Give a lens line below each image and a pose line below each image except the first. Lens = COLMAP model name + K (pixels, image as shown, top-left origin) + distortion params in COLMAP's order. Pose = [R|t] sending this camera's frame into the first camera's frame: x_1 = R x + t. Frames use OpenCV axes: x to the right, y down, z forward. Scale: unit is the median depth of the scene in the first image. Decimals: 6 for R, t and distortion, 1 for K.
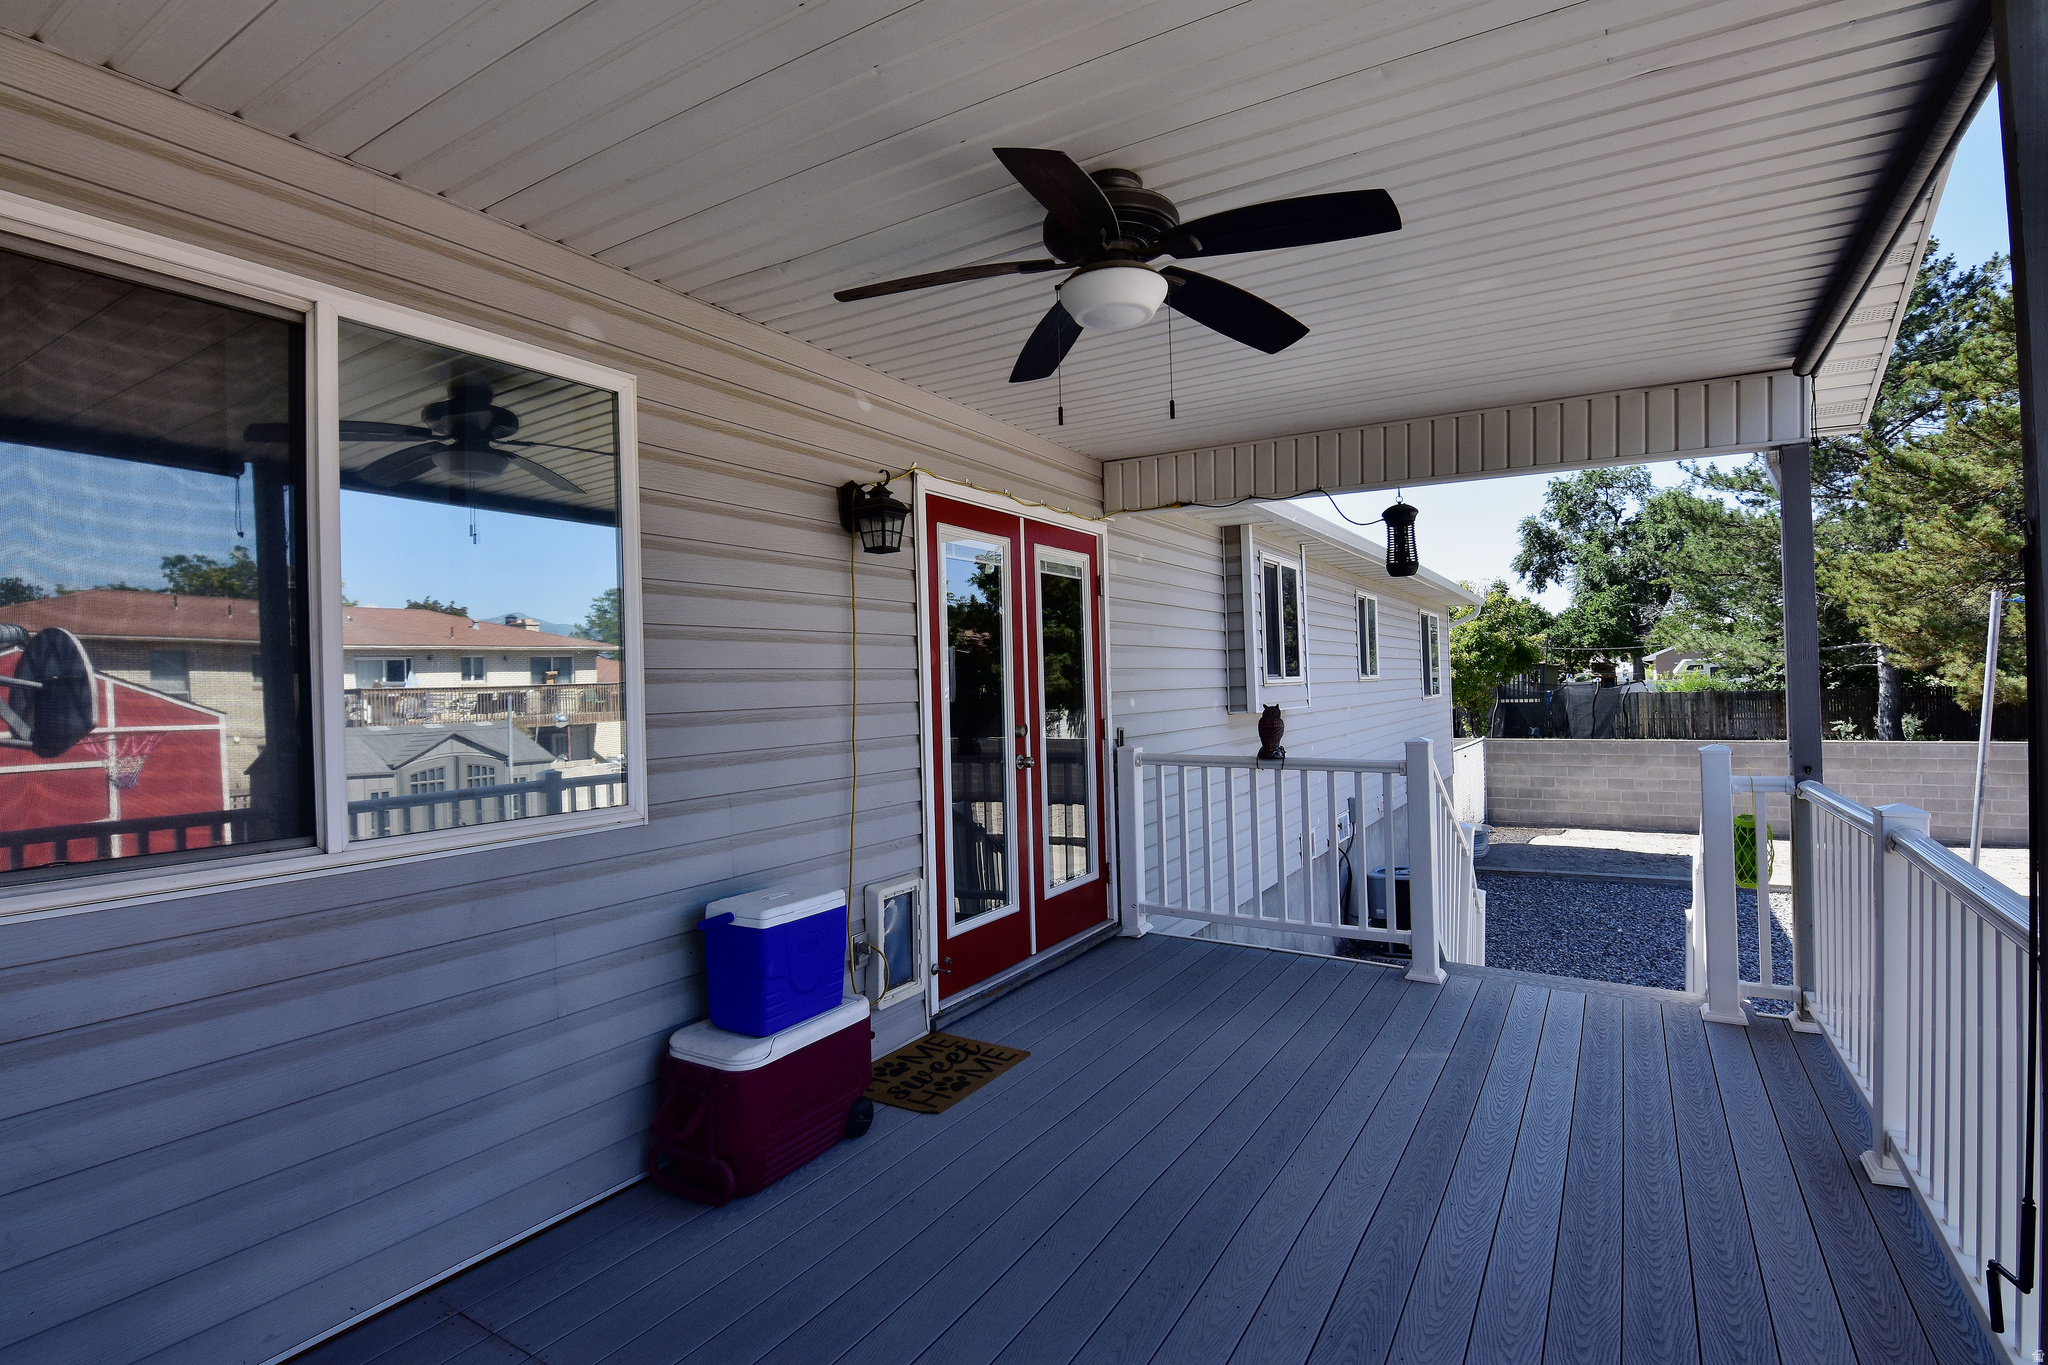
lens RADIAL K [[985.5, 0, 1024.0], [0, 985.5, 682.5], [0, 0, 1]] dist [-0.000903, -0.000323]
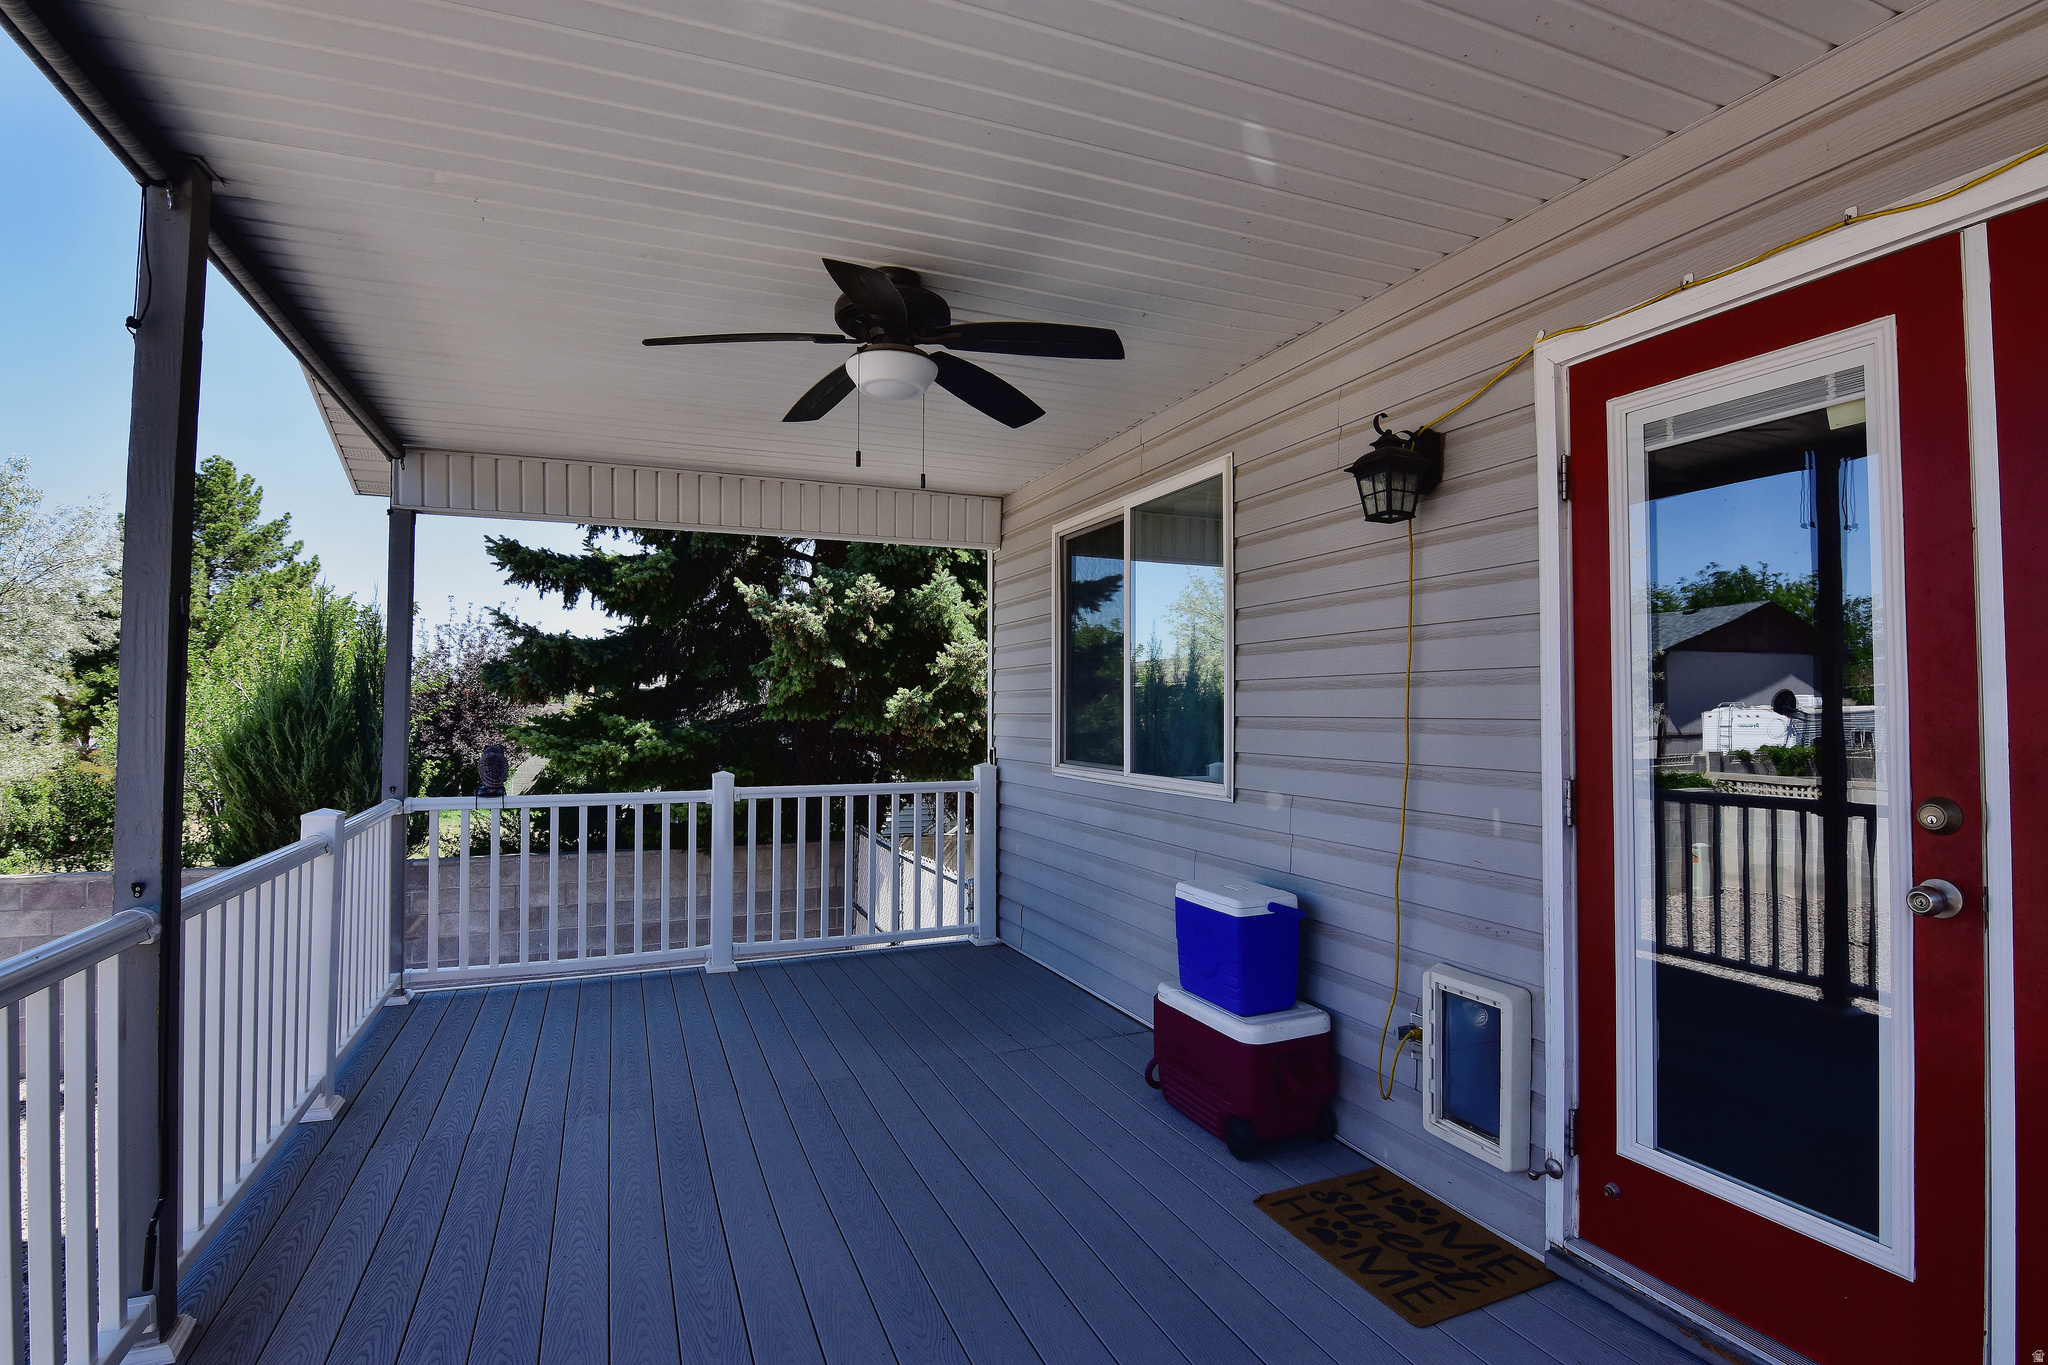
lens RADIAL K [[985.5, 0, 1024.0], [0, 985.5, 682.5], [0, 0, 1]] dist [-0.000903, -0.000323]
pose [[-0.578827, 0.001282, -0.815449, 0.638536], [0.014092, 0.999865, -0.008431, -0.003433], [0.815328, -0.016372, -0.578767, 1.193266]]
